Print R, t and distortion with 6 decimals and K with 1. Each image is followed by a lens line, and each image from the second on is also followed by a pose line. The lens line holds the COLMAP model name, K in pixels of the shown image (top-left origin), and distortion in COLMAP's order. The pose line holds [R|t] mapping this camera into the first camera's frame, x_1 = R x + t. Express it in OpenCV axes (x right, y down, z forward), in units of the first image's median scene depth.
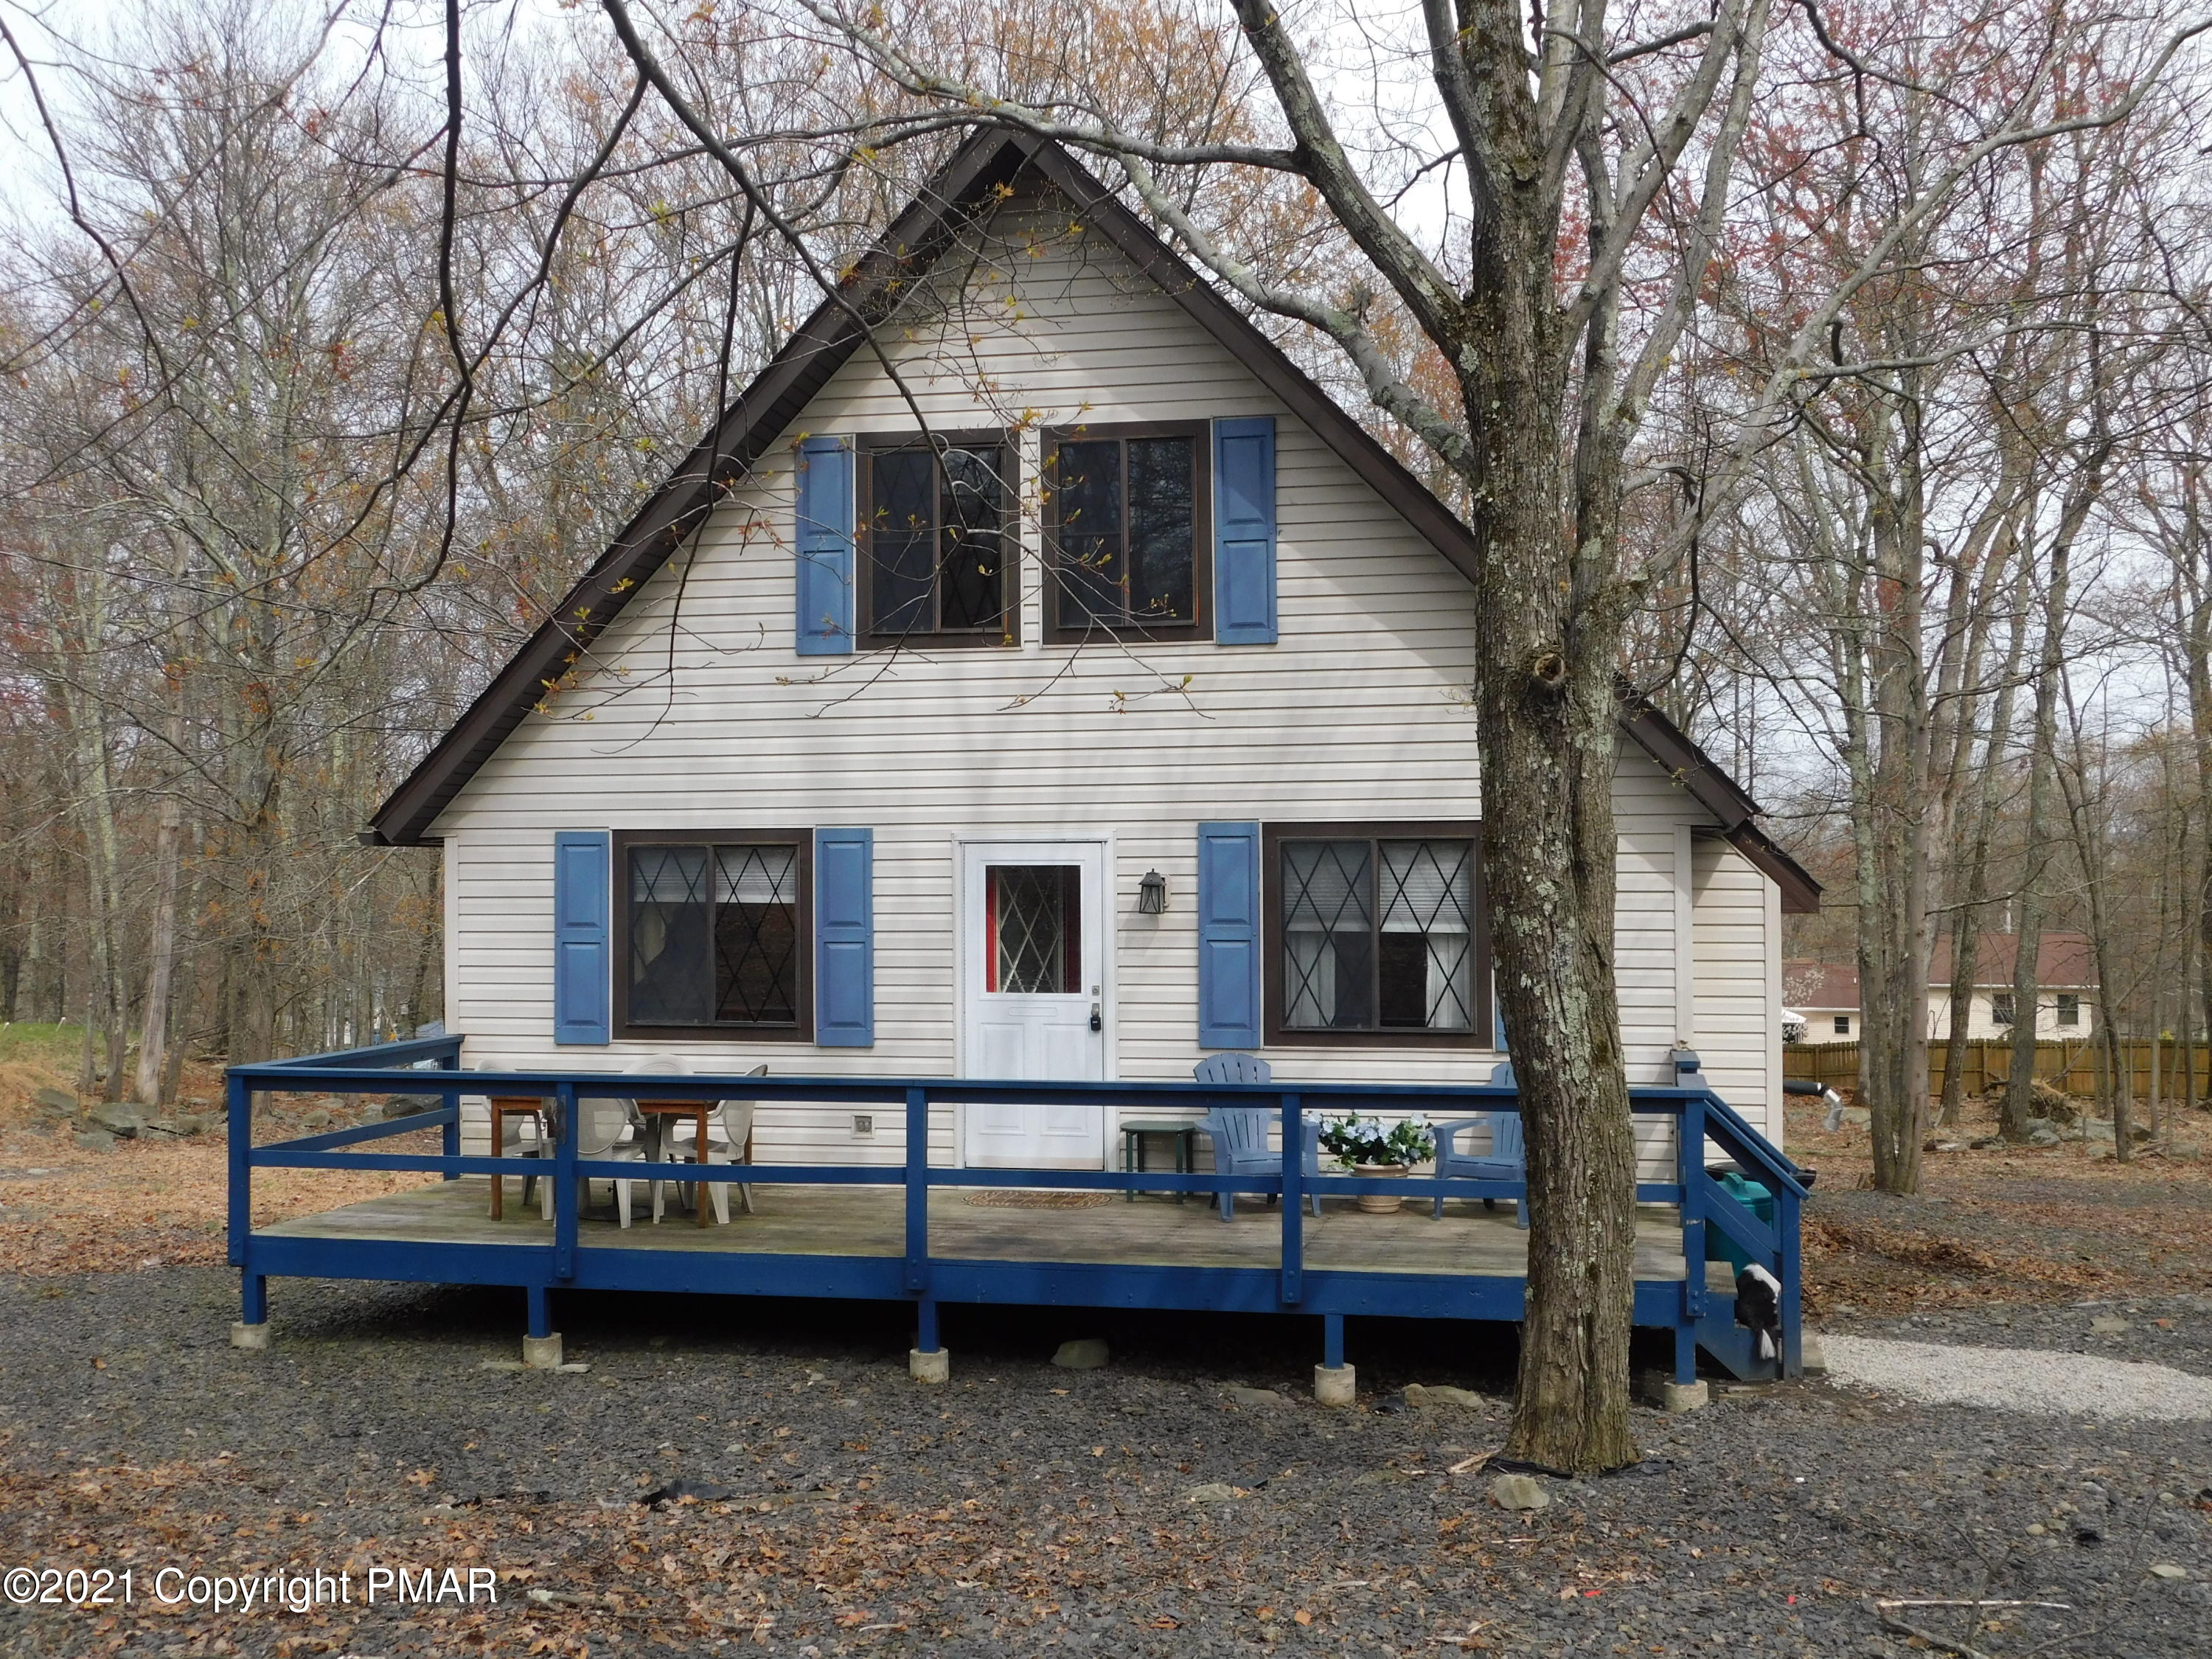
lens RADIAL K [[2314.3, 0, 1106.0], [0, 2314.3, 829.5], [0, 0, 1]] dist [-0.000518, 0.013364]
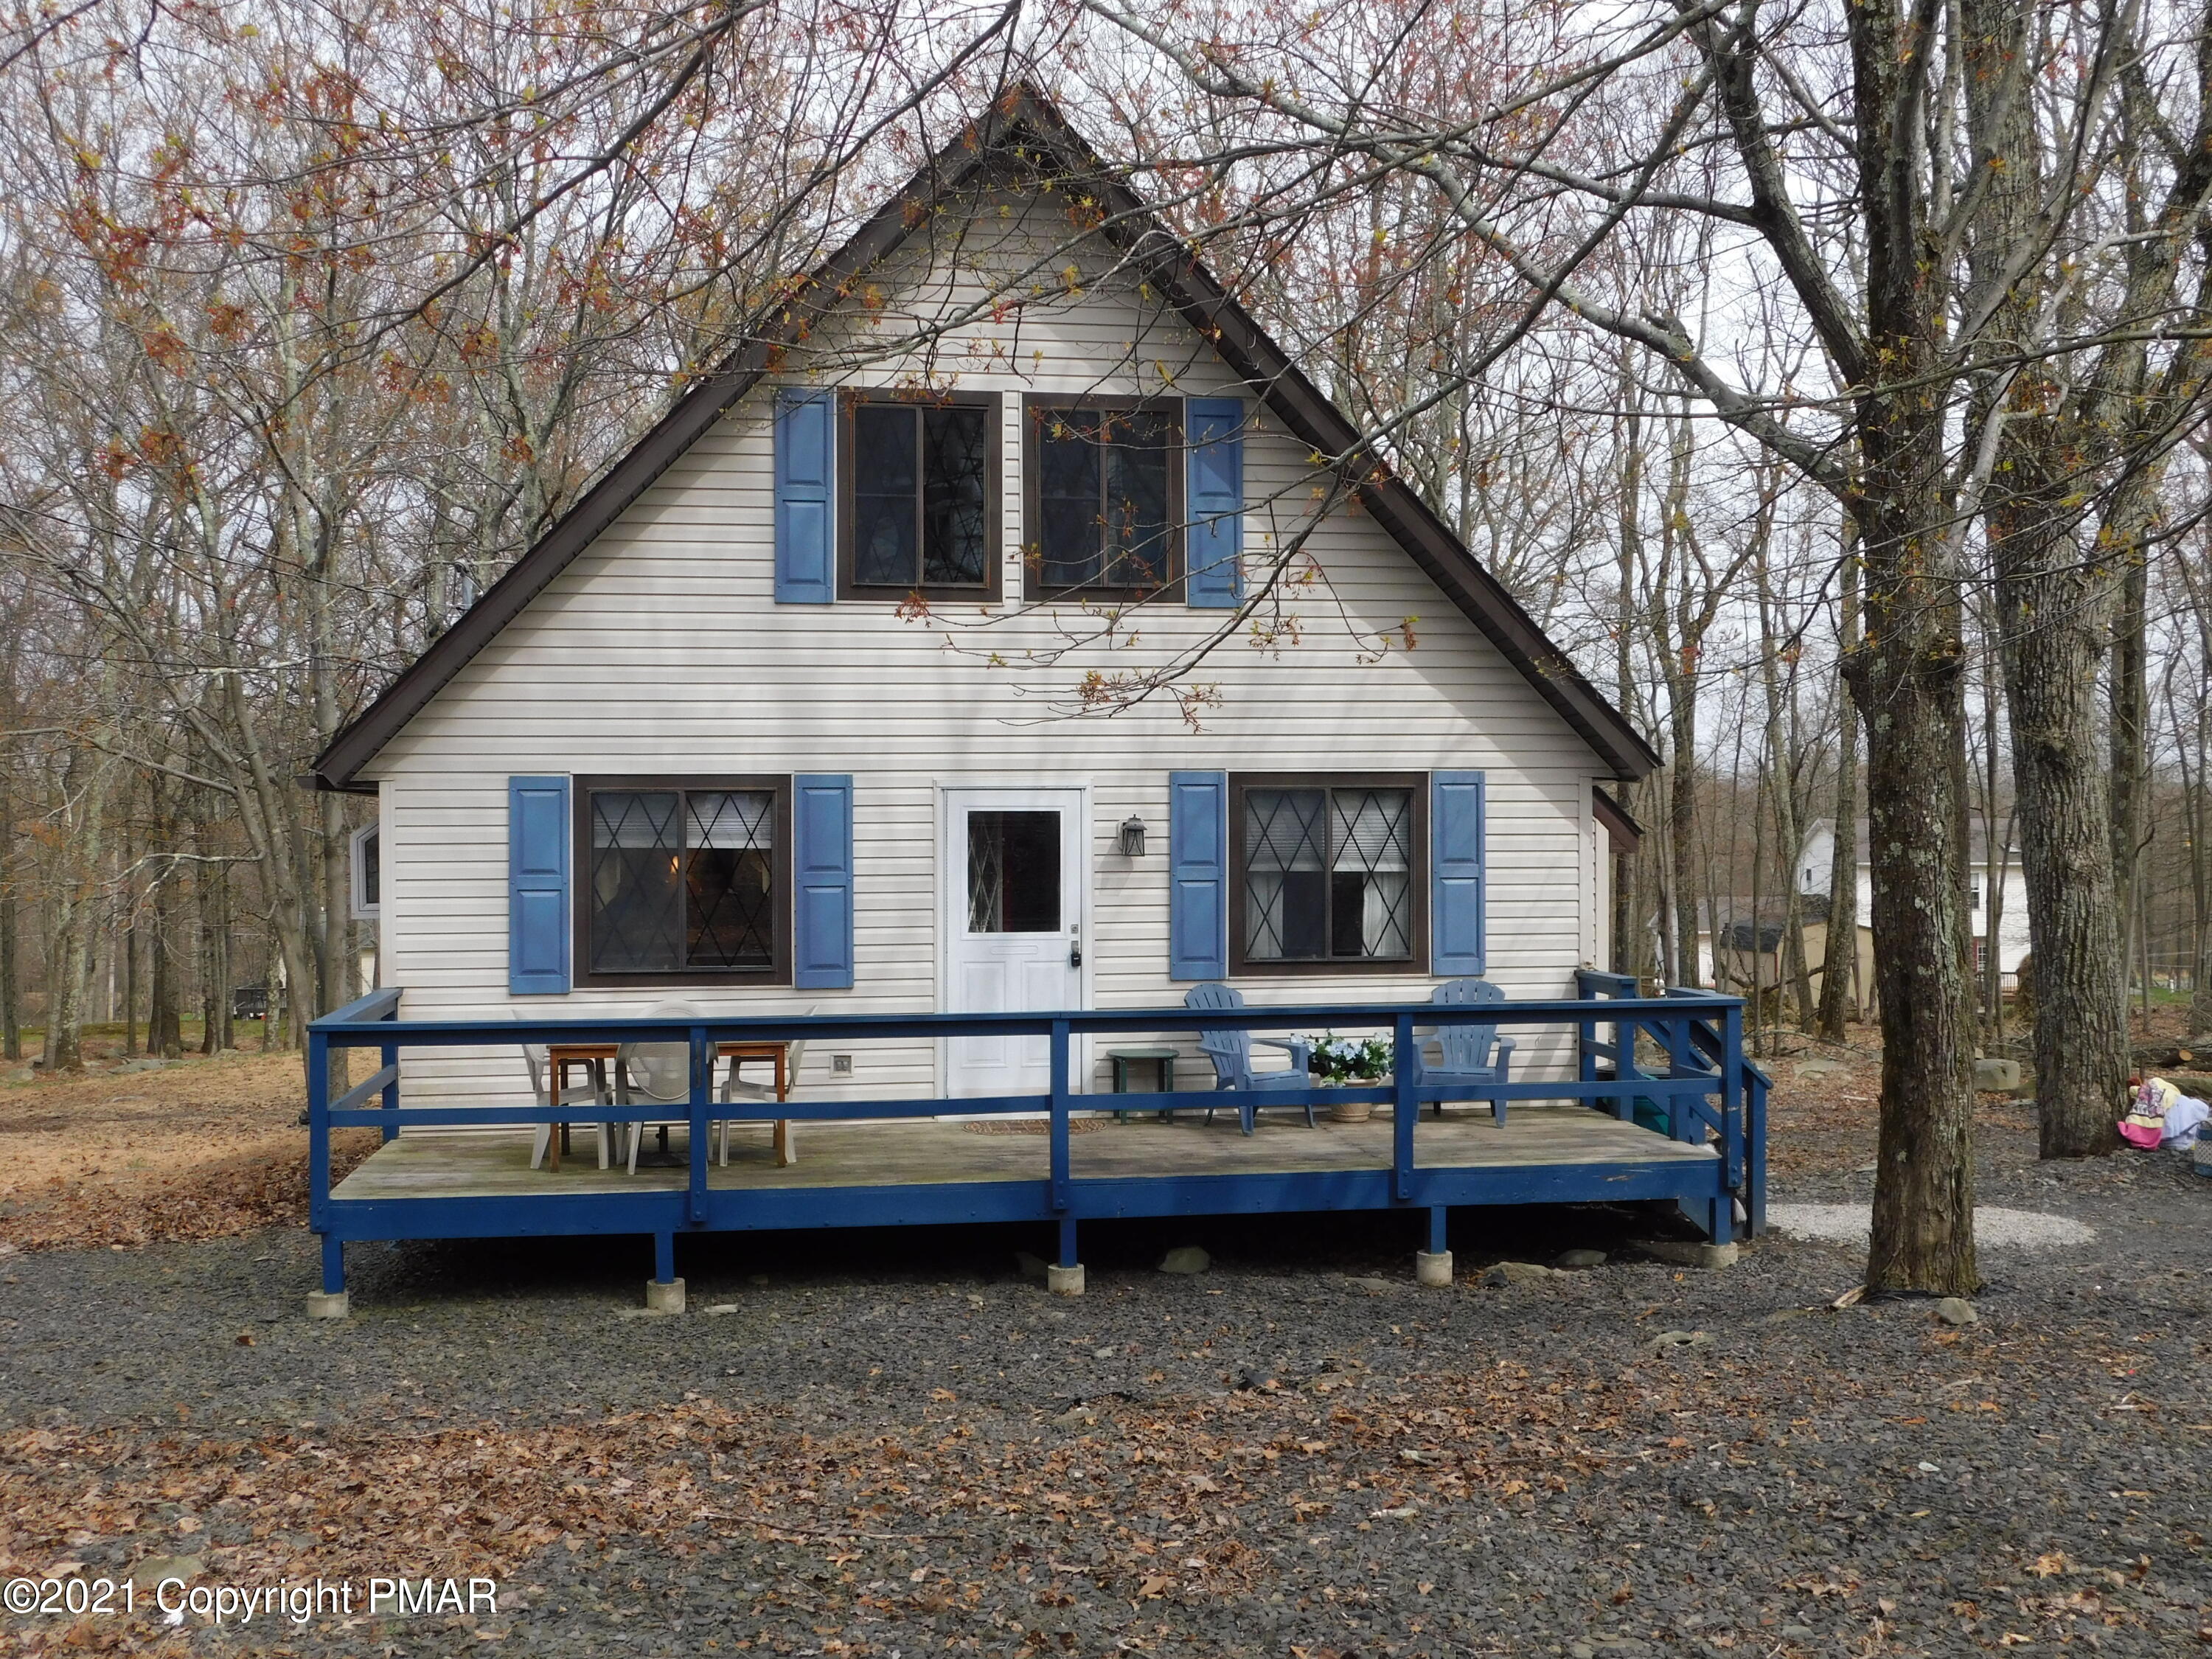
lens RADIAL K [[2314.3, 0, 1106.0], [0, 2314.3, 829.5], [0, 0, 1]] dist [-0.000518, 0.013364]
pose [[0.930638, -0.001544, 0.365938, -0.376181], [-0.006332, 0.999773, 0.020323, 0.002171], [-0.365887, -0.021230, 0.930417, 0.005732]]
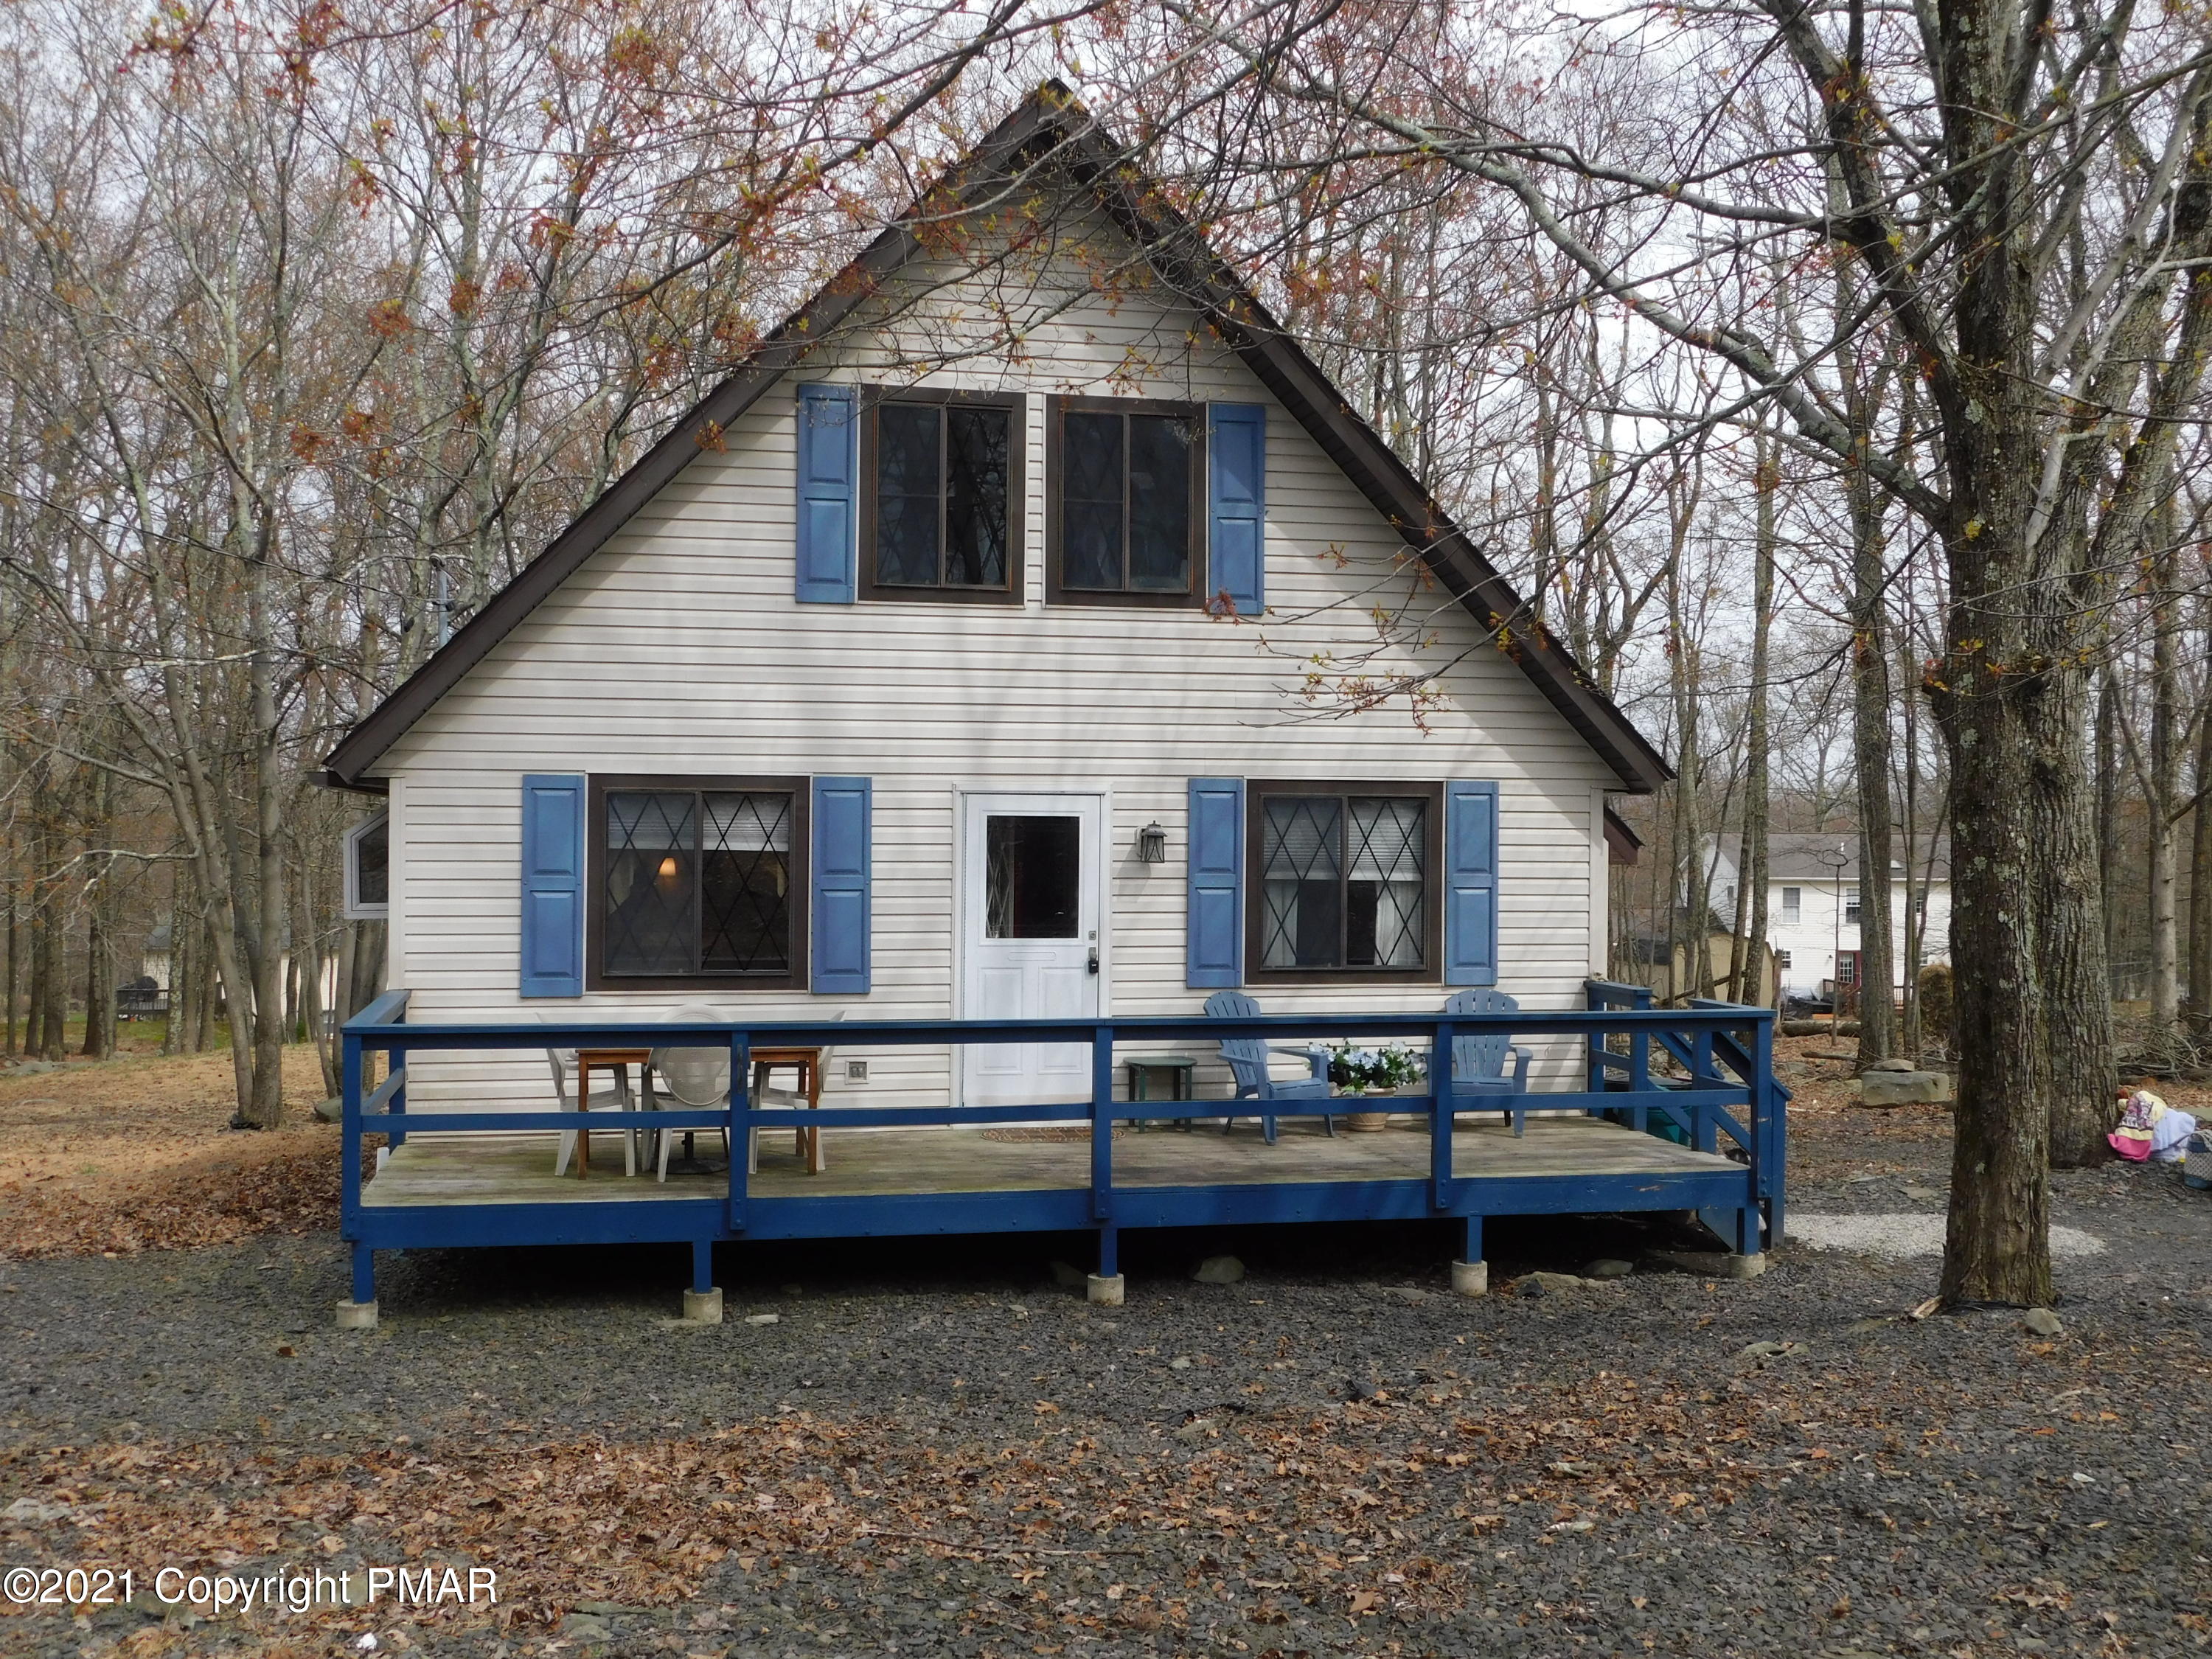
lens RADIAL K [[2314.3, 0, 1106.0], [0, 2314.3, 829.5], [0, 0, 1]] dist [-0.000518, 0.013364]
pose [[0.909965, 0.009858, 0.414569, -0.432308], [-0.018275, 0.999699, 0.016342, 0.003874], [-0.414283, -0.022447, 0.909871, 0.037334]]
